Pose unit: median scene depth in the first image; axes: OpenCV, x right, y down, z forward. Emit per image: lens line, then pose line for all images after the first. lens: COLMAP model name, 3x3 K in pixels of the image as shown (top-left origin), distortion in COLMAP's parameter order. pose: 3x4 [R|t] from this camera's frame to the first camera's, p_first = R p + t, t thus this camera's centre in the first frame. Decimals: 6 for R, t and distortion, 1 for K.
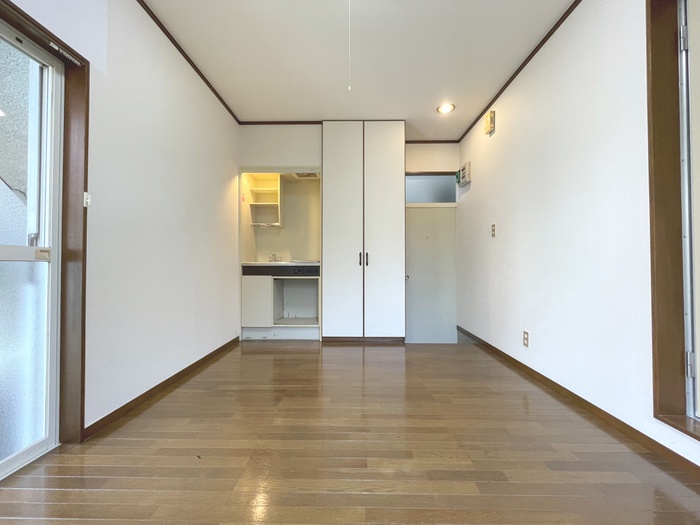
lens RADIAL K [[283.3, 0, 349.9], [0, 283.3, 260.9], [0, 0, 1]] dist [-0.001712, -0.000048]
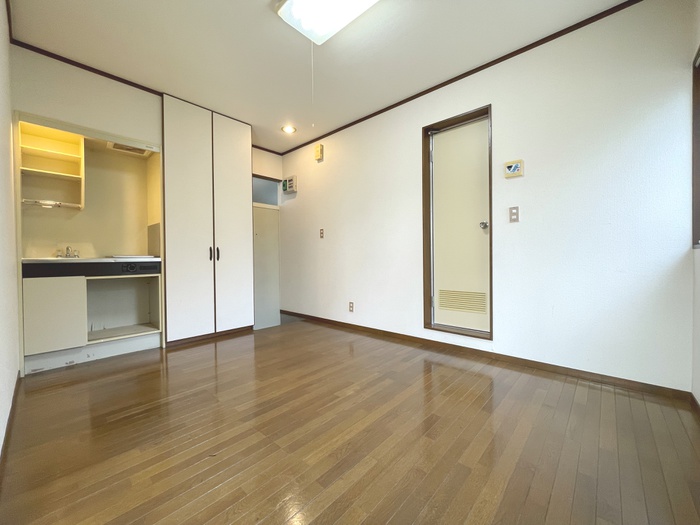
lens RADIAL K [[283.3, 0, 349.9], [0, 283.3, 260.9], [0, 0, 1]] dist [-0.001712, -0.000048]
pose [[0.661469, -0.015641, 0.749810, -0.373673], [-0.002062, 0.999741, 0.022673, -0.005523], [-0.749970, -0.016544, 0.661265, -0.002928]]
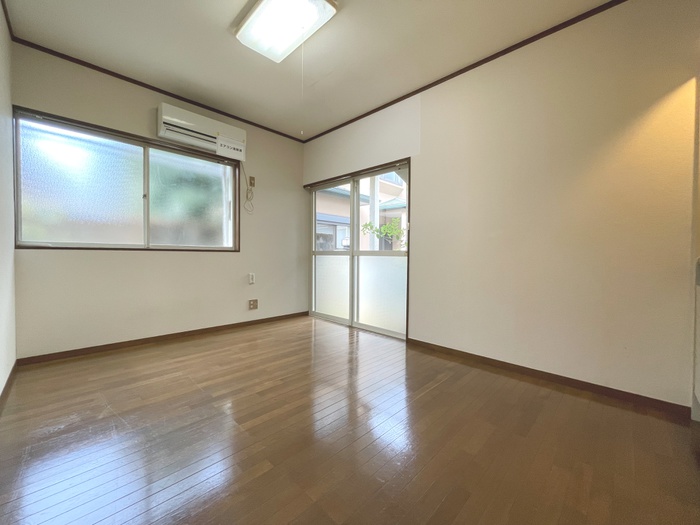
lens RADIAL K [[283.3, 0, 349.9], [0, 283.3, 260.9], [0, 0, 1]] dist [-0.001712, -0.000048]
pose [[-0.688354, 0.007354, -0.725337, 0.364856], [0.000892, 0.999956, 0.009292, 0.005793], [0.725374, 0.005750, -0.688331, 0.909069]]
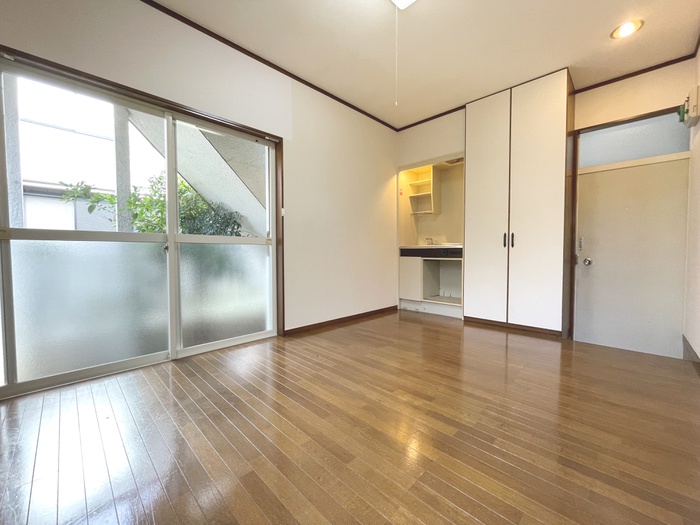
lens RADIAL K [[283.3, 0, 349.9], [0, 283.3, 260.9], [0, 0, 1]] dist [-0.001712, -0.000048]
pose [[0.723710, 0.022007, -0.689753, 0.312434], [0.011581, 0.998963, 0.044023, 0.014075], [0.690007, -0.039848, 0.722705, -0.036689]]
